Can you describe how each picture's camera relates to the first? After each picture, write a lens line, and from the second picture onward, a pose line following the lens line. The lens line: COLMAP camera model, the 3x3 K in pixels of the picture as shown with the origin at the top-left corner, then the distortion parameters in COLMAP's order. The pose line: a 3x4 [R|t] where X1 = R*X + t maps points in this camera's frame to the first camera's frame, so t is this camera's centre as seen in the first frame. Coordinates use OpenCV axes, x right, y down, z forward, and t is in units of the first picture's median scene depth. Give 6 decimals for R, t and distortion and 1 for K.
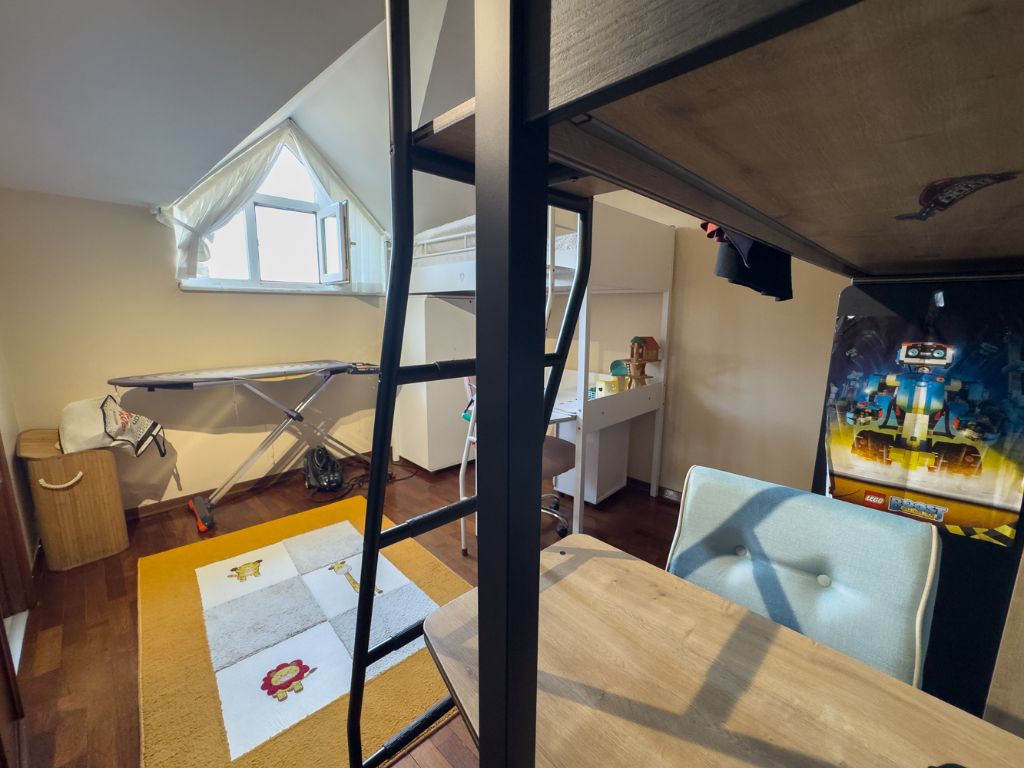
lens RADIAL K [[415.1, 0, 515.4], [0, 415.1, 382.7], [0, 0, 1]] dist [-0.031038, 0.011157]
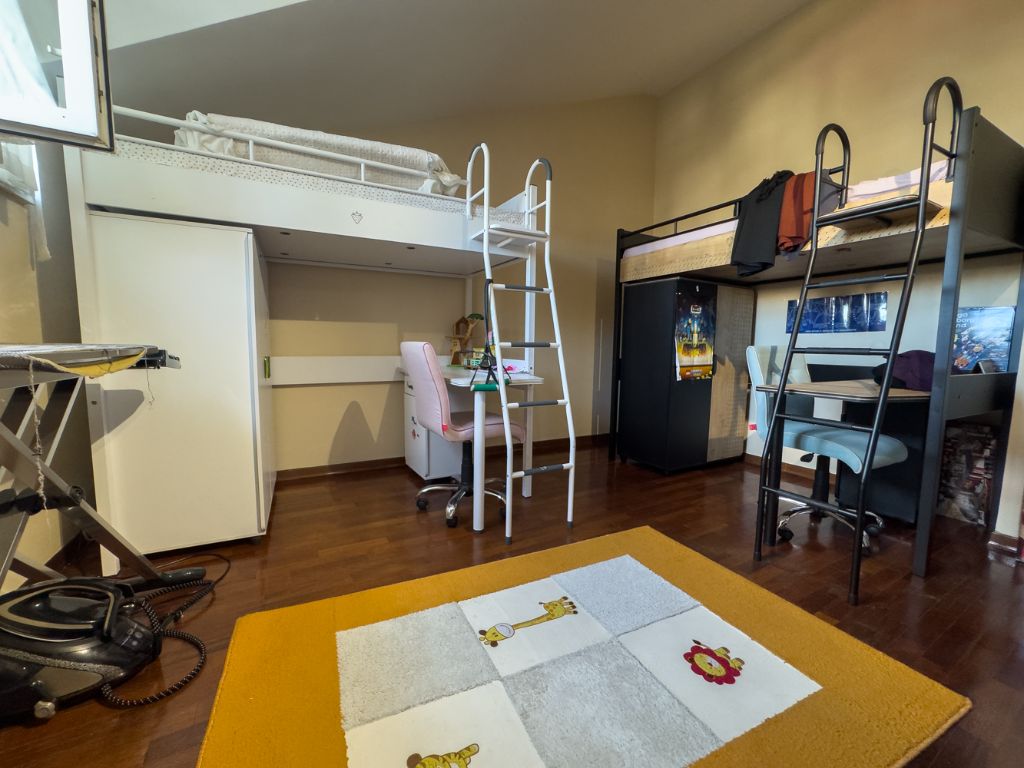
lens RADIAL K [[415.1, 0, 514.9], [0, 415.1, 382.5], [0, 0, 1]] dist [-0.031038, 0.011157]
pose [[0.287104, -0.093688, 0.953307, -1.715028], [0.150210, 0.987297, 0.051790, 0.070655], [-0.946049, 0.128327, 0.297529, 1.285648]]
